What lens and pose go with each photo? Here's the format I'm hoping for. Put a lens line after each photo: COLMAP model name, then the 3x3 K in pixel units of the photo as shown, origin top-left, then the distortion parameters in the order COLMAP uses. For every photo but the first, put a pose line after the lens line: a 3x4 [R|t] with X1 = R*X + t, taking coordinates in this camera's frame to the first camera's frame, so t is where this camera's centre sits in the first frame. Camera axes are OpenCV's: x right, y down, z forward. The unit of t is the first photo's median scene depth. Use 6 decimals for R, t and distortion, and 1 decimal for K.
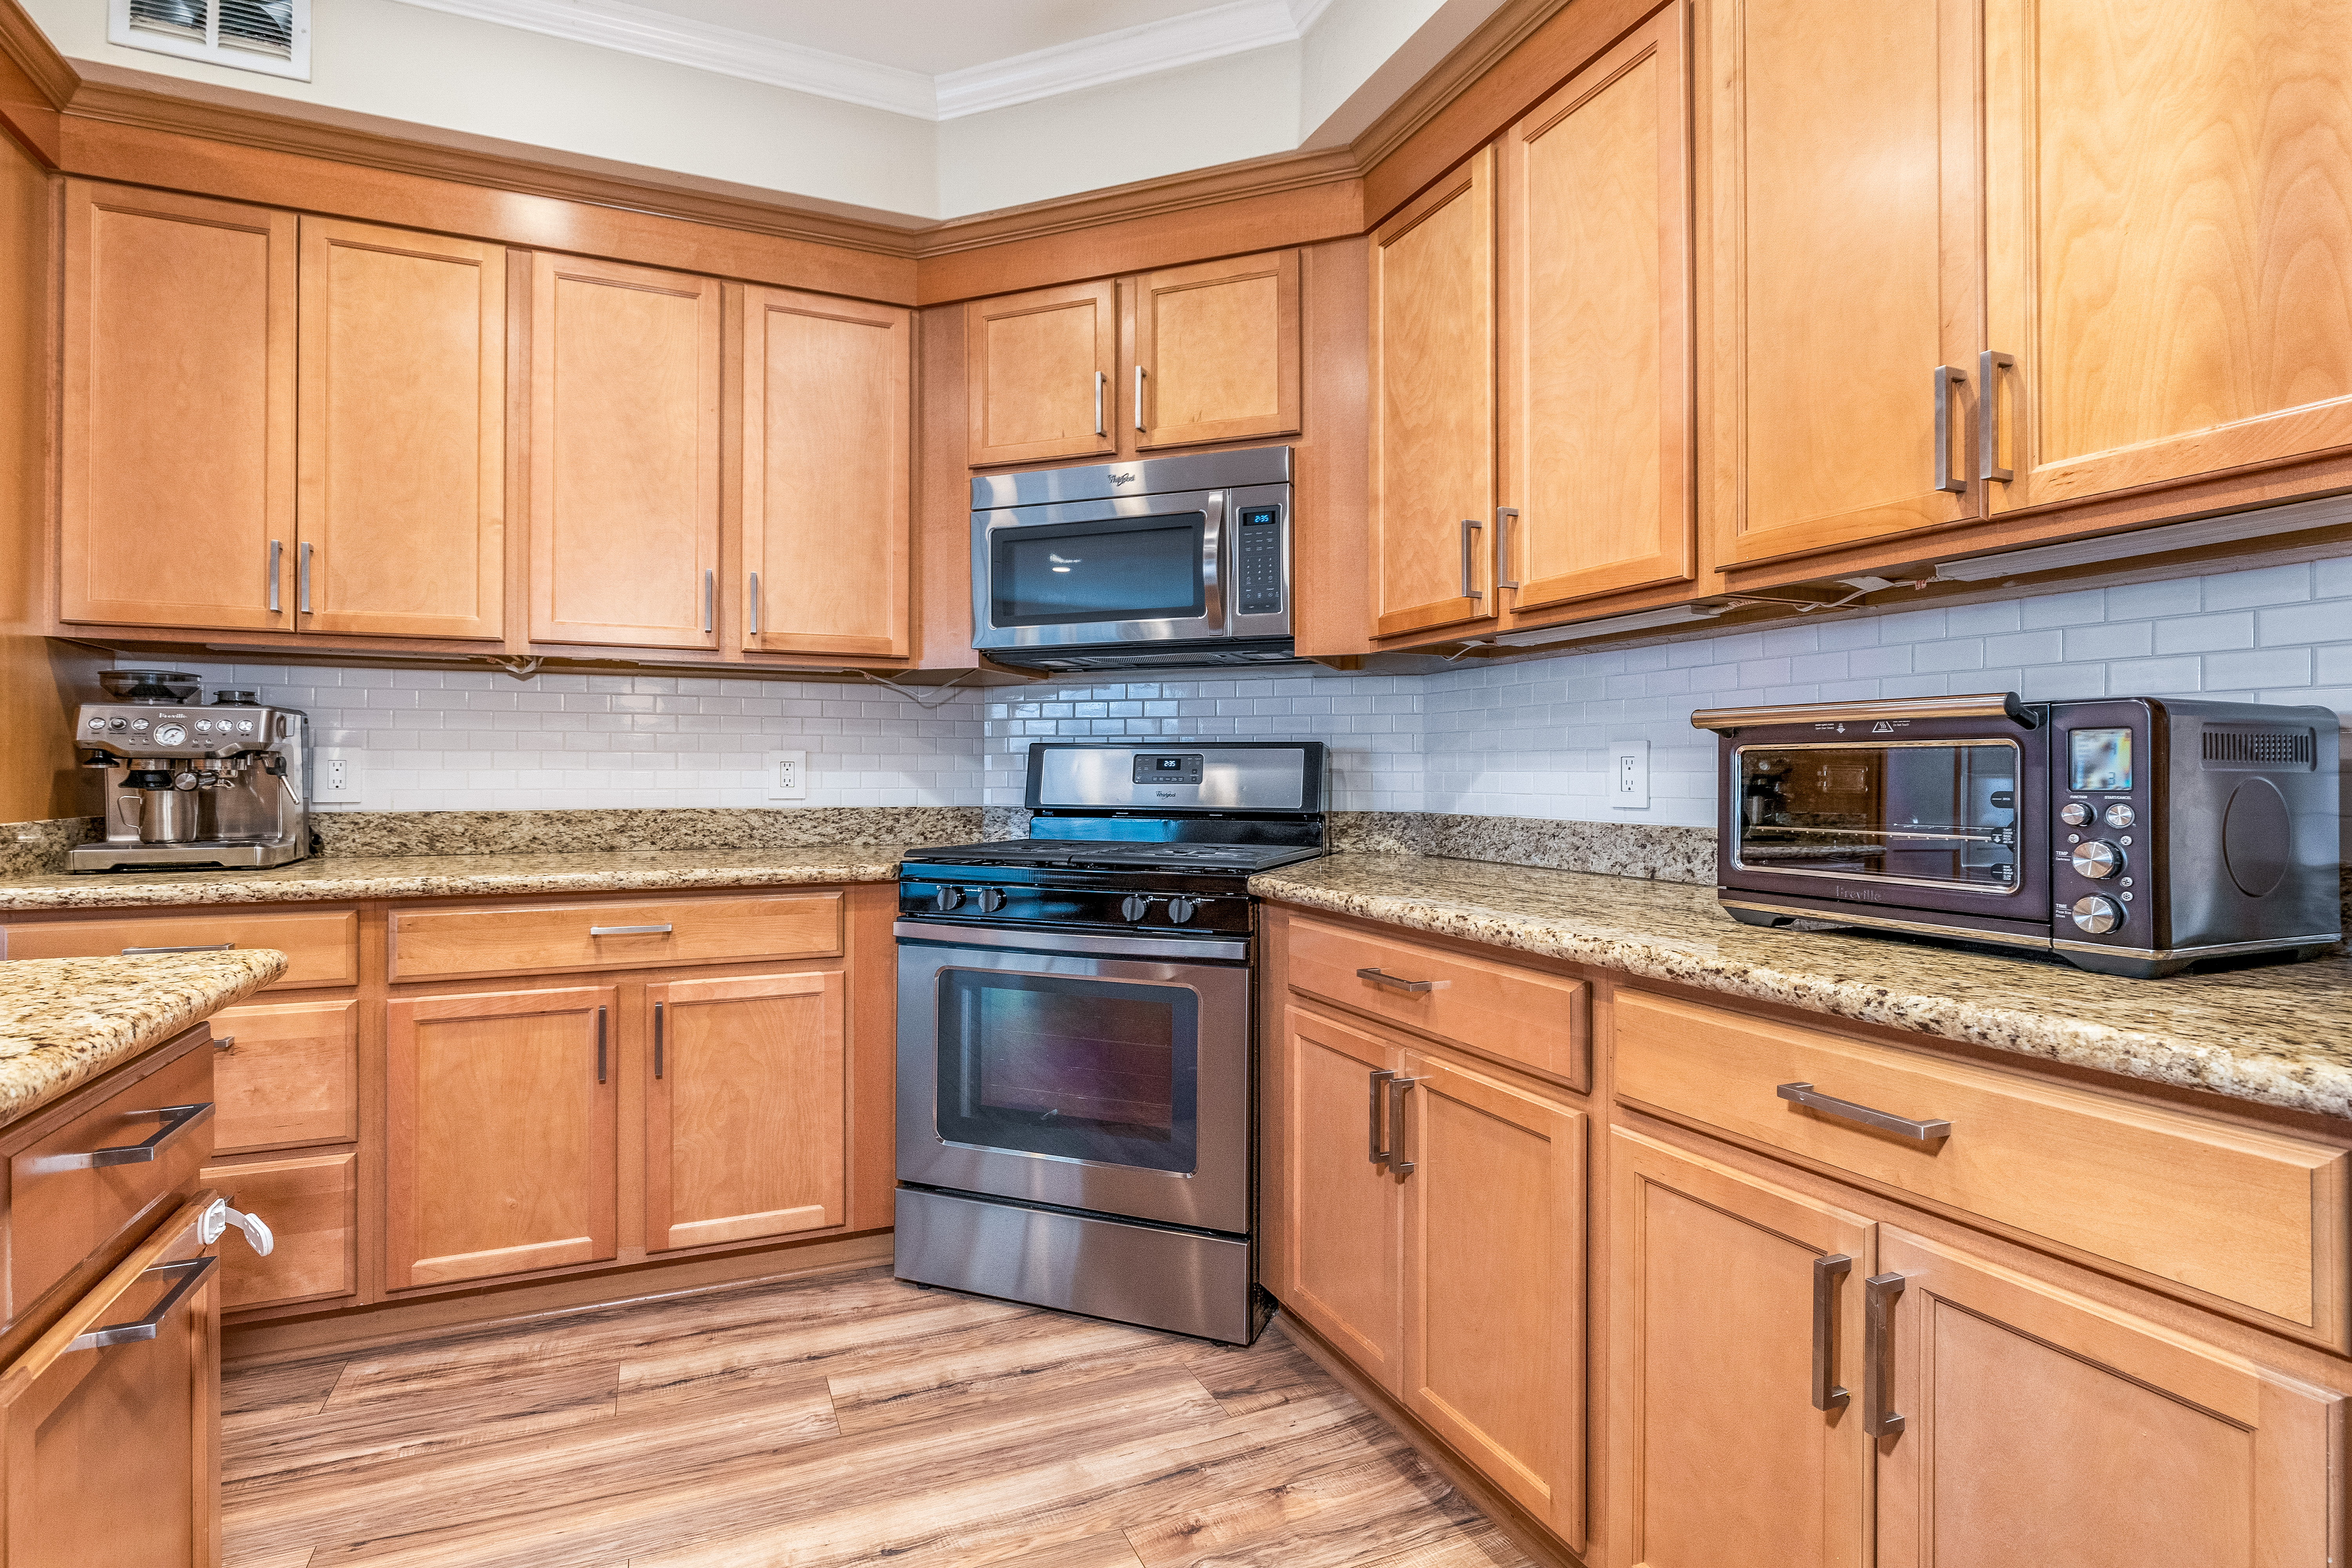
lens RADIAL K [[1092.6, 0, 1116.8], [0, 1092.6, 769.4], [0, 0, 1]] dist [-0.003142, -0.000378]
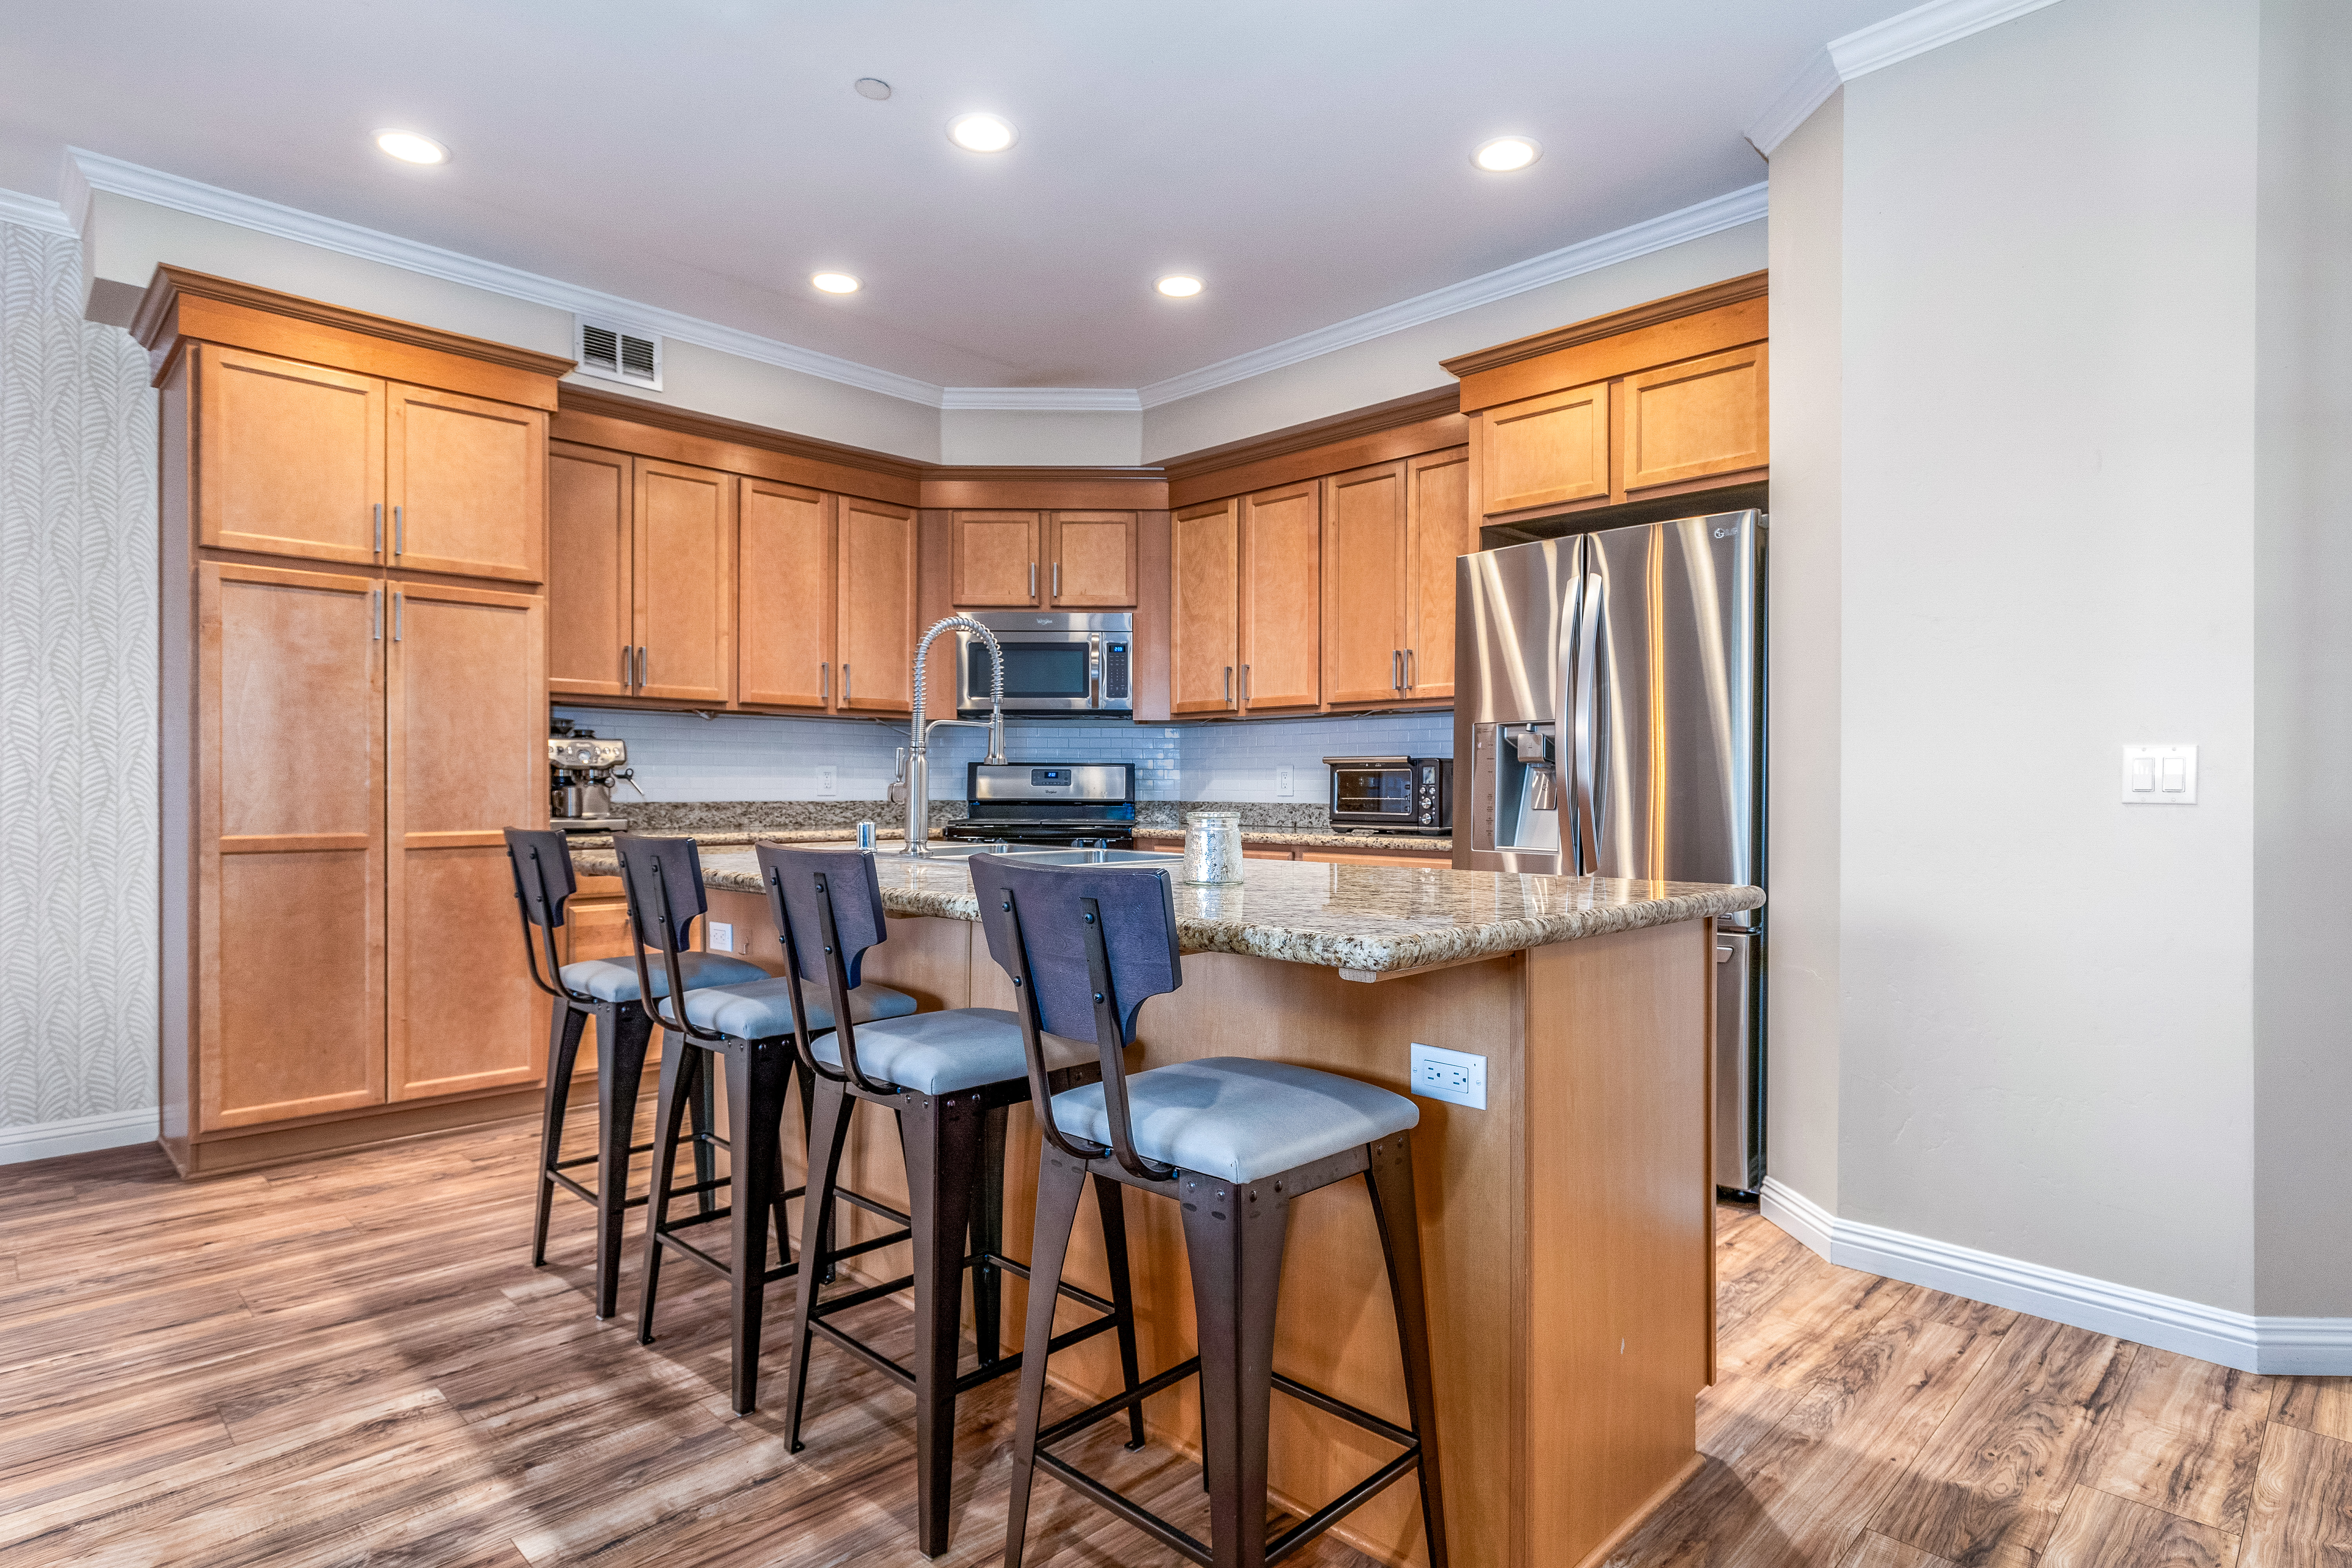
lens RADIAL K [[1250.2, 0, 1126.3], [0, 1250.2, 791.6], [0, 0, 1]] dist [0.031703, -0.000207]
pose [[0.929286, -0.000581, 0.369361, -0.729431], [-0.002131, 0.999974, 0.006933, 0.008822], [-0.369356, -0.007230, 0.929260, -1.164360]]
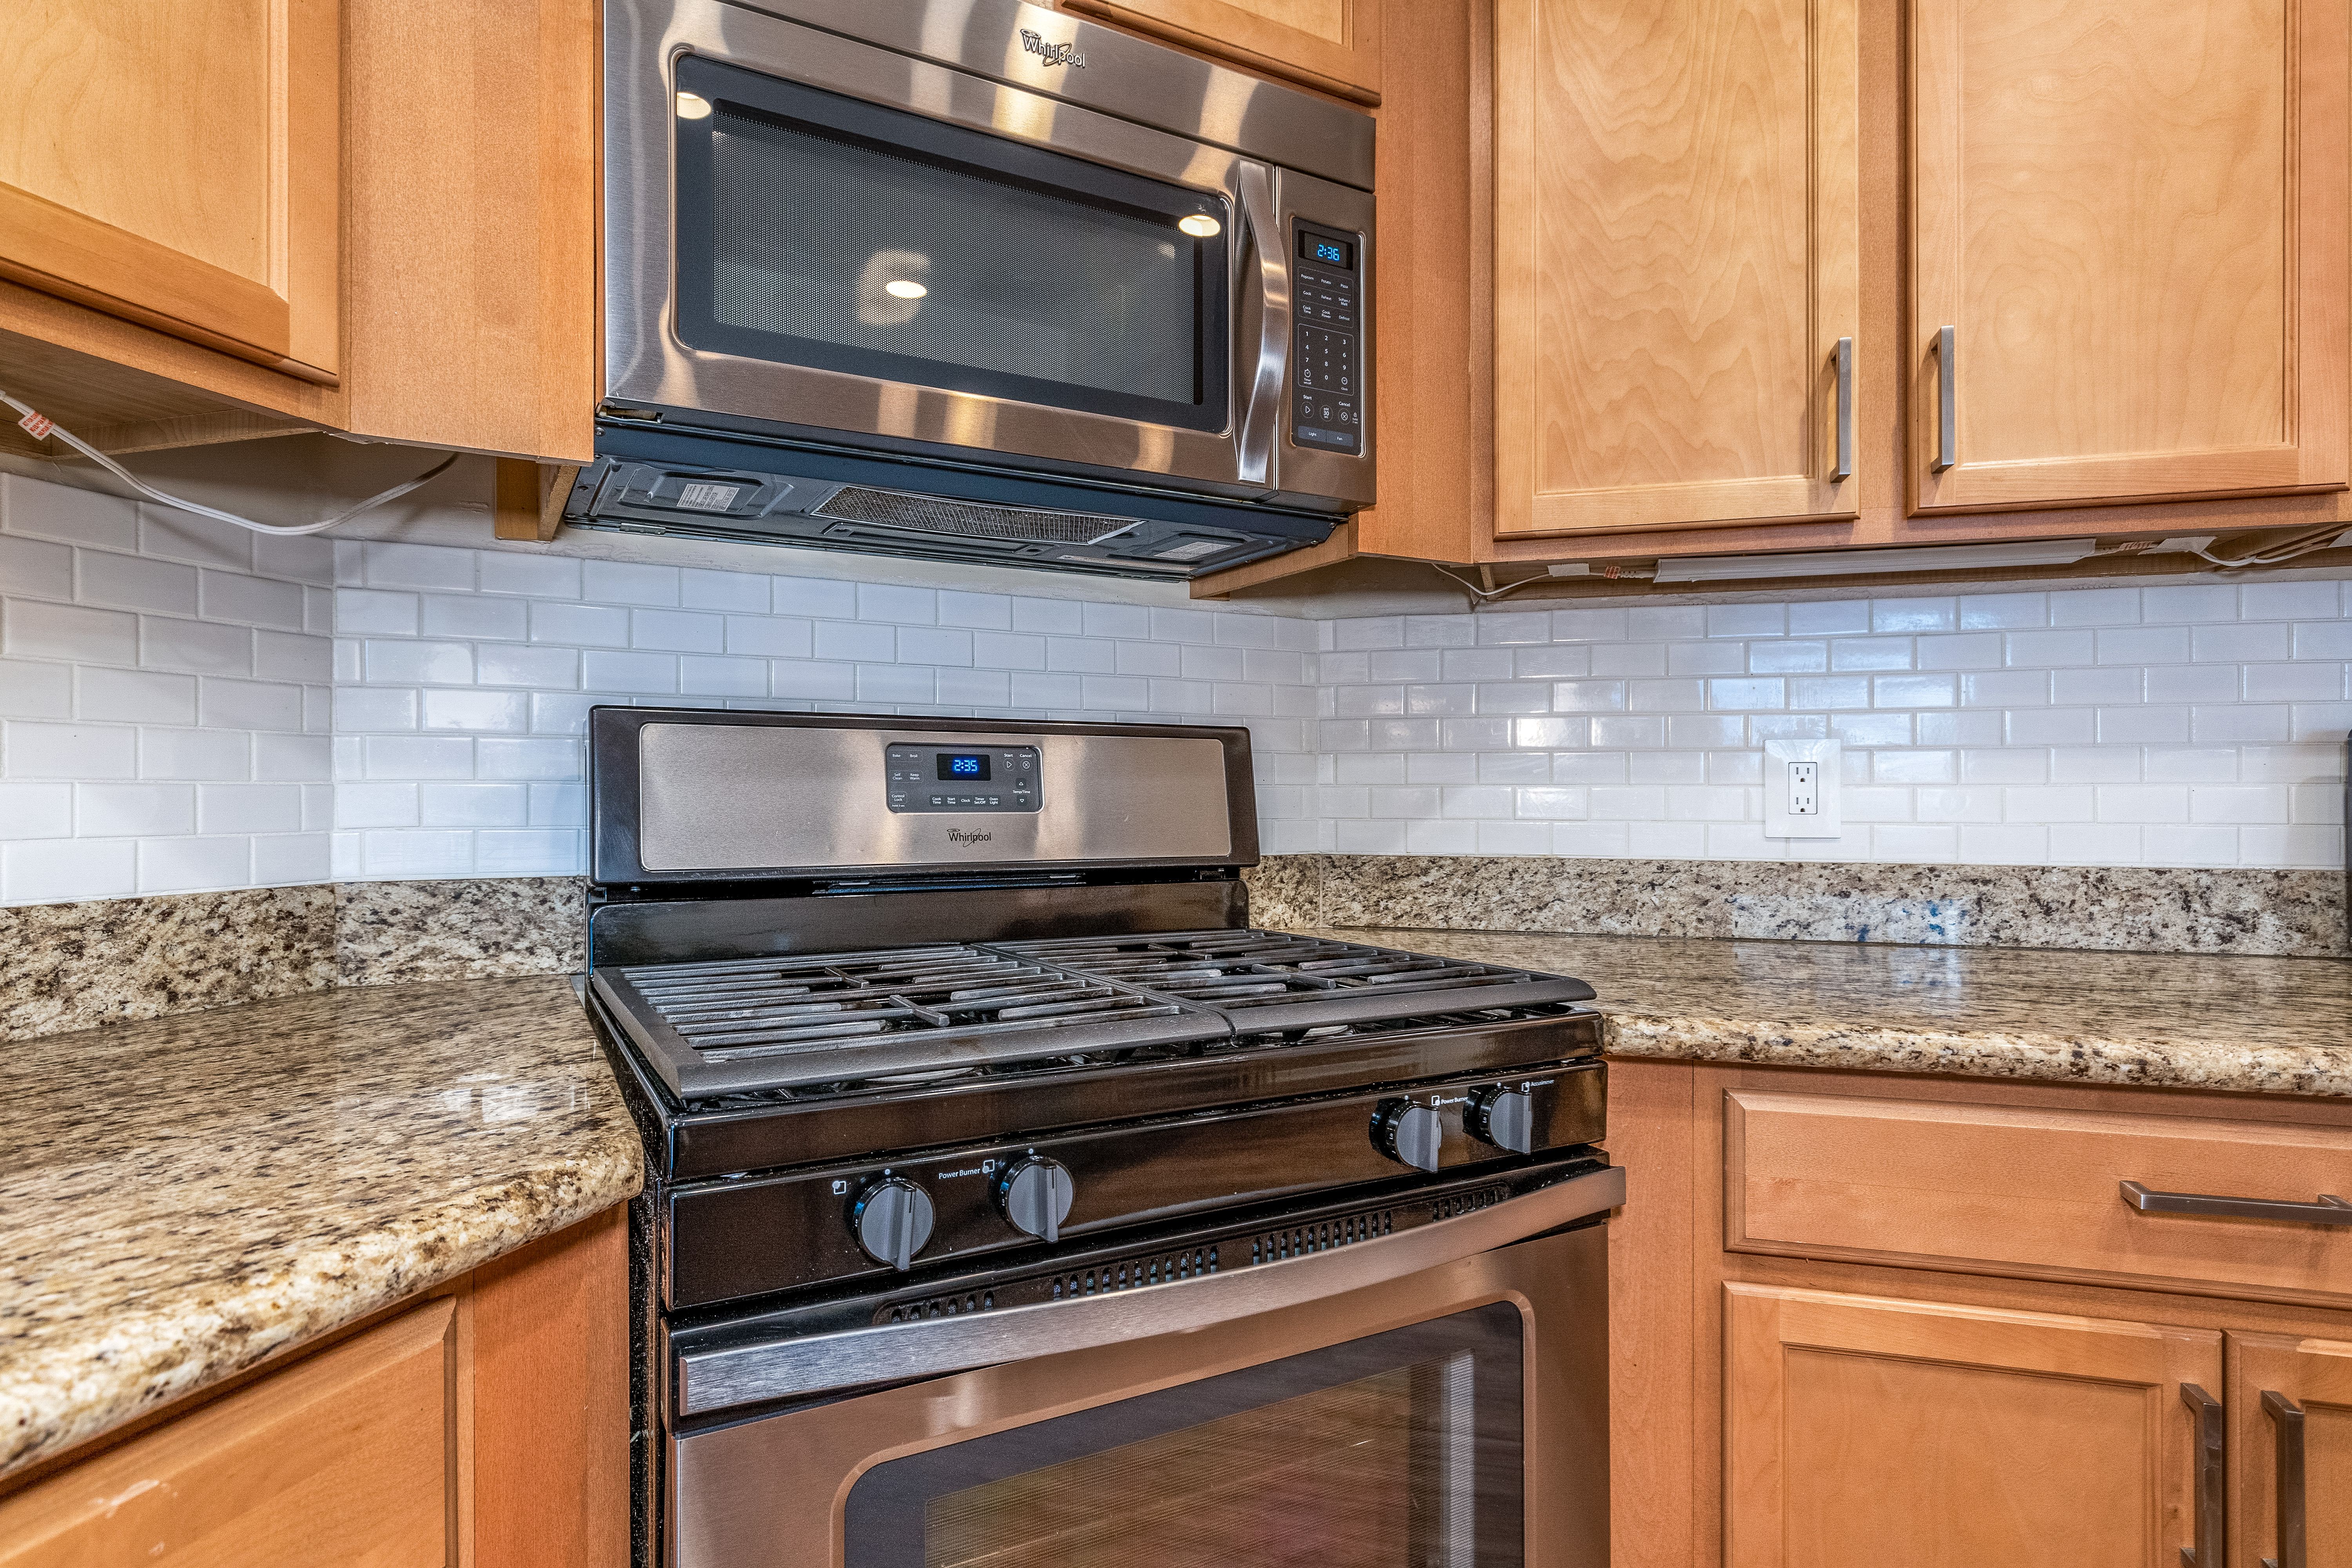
lens RADIAL K [[1276.8, 0, 1148.8], [0, 1276.8, 794.5], [0, 0, 1]] dist [0.001258, -0.000028]
pose [[0.643965, -0.001696, 0.765053, -0.375179], [-0.001422, 0.999993, 0.003414, 0.005563], [-0.765054, -0.003286, 0.643958, 0.760837]]
